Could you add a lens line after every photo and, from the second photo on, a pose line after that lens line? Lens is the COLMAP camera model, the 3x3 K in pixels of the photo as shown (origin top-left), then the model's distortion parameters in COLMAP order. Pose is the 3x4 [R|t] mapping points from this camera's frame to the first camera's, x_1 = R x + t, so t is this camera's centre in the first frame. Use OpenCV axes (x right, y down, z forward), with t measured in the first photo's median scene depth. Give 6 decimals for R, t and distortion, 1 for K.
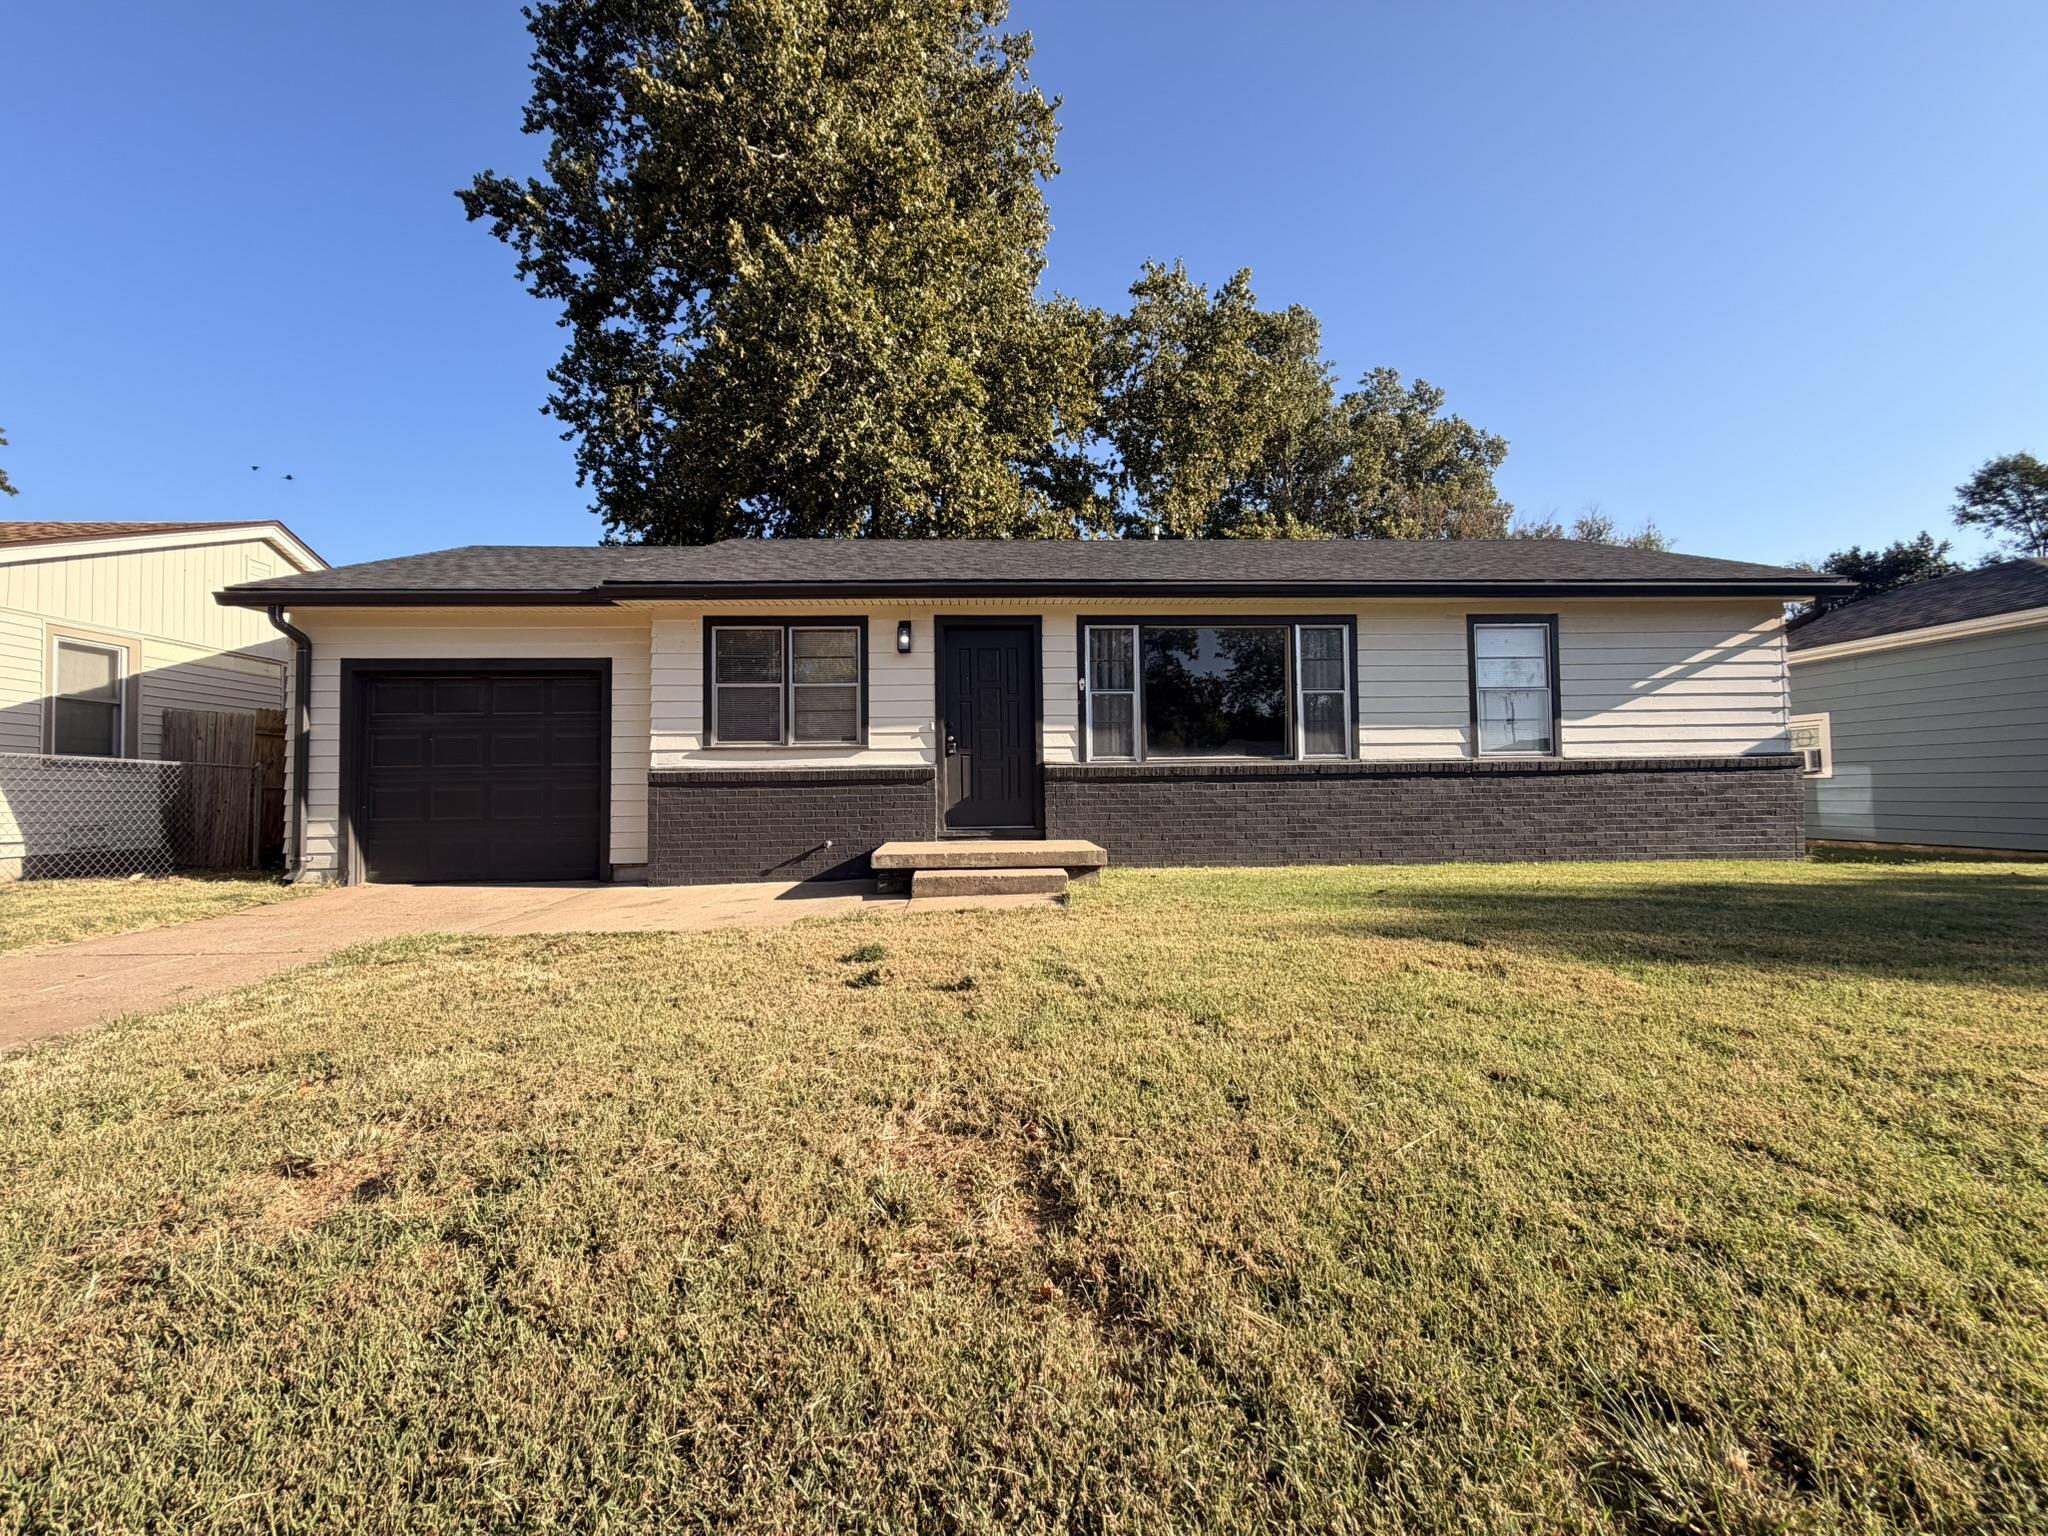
lens RADIAL K [[817.5, 0, 1021.4], [0, 817.5, 774.2], [0, 0, 1]] dist [0.000182, -0.000102]
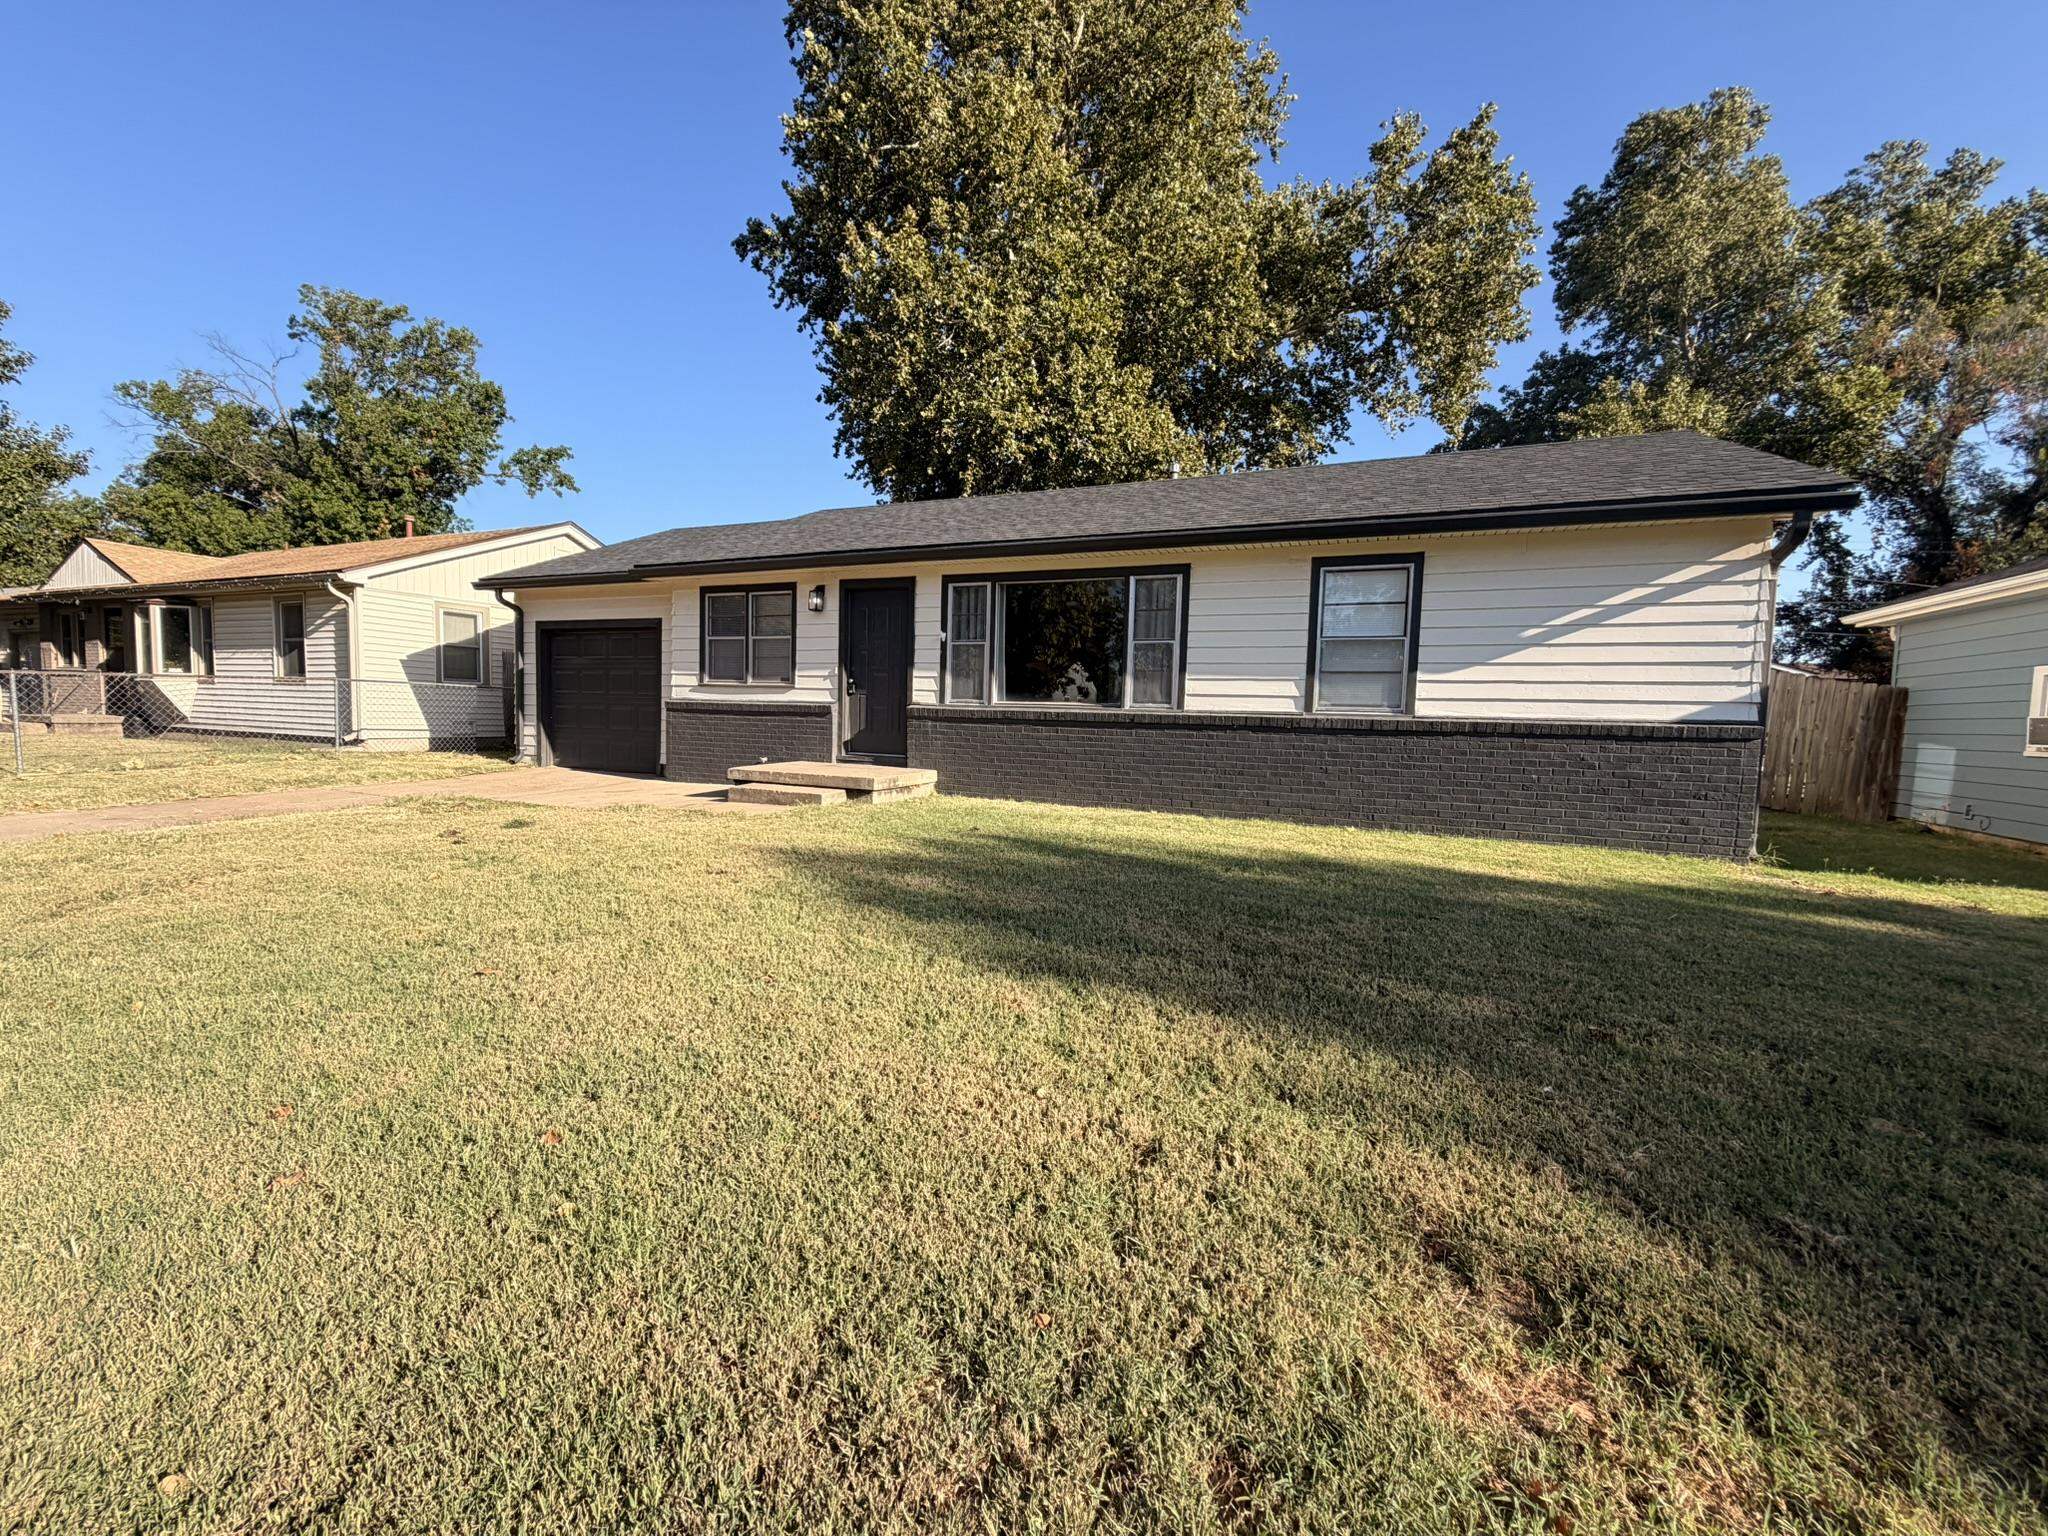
lens RADIAL K [[817.5, 0, 1016.0], [0, 817.5, 762.8], [0, 0, 1]] dist [0.000182, -0.000102]
pose [[0.893702, 0.065356, -0.443876, 0.680798], [-0.029690, 0.995780, 0.086840, -0.034327], [0.447678, -0.064430, 0.891871, 0.004833]]
